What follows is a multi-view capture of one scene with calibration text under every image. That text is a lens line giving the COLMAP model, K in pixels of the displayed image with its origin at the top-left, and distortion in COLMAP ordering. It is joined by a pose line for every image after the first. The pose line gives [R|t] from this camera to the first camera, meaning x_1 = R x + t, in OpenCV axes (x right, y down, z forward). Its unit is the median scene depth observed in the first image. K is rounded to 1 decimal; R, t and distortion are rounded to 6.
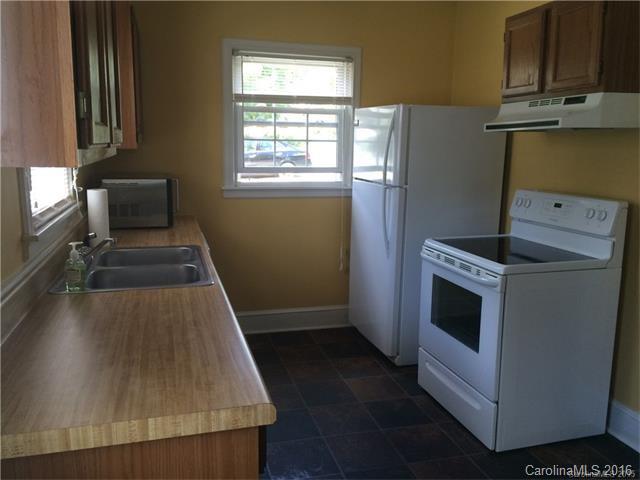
lens RADIAL K [[549.3, 0, 320.0], [0, 549.3, 239.3], [0, 0, 1]] dist [-0.002985, -0.003347]
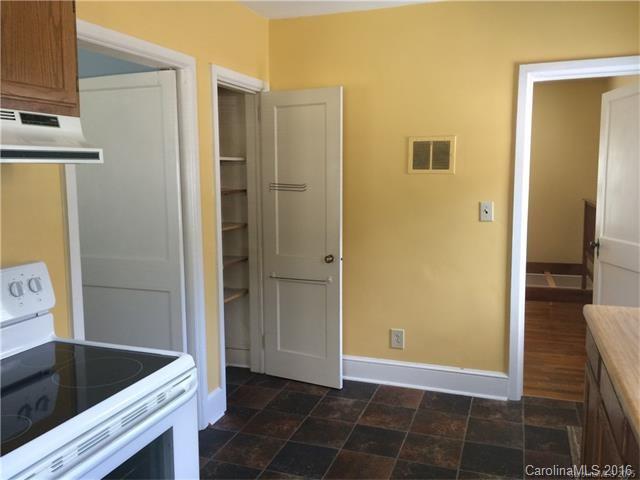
lens RADIAL K [[549.3, 0, 319.9], [0, 549.3, 239.1], [0, 0, 1]] dist [-0.002985, -0.003347]
pose [[-0.811738, -0.076892, 0.578938, -0.200281], [0.095753, 0.960358, 0.261808, -0.261802], [-0.576118, 0.267955, -0.772197, 1.378371]]
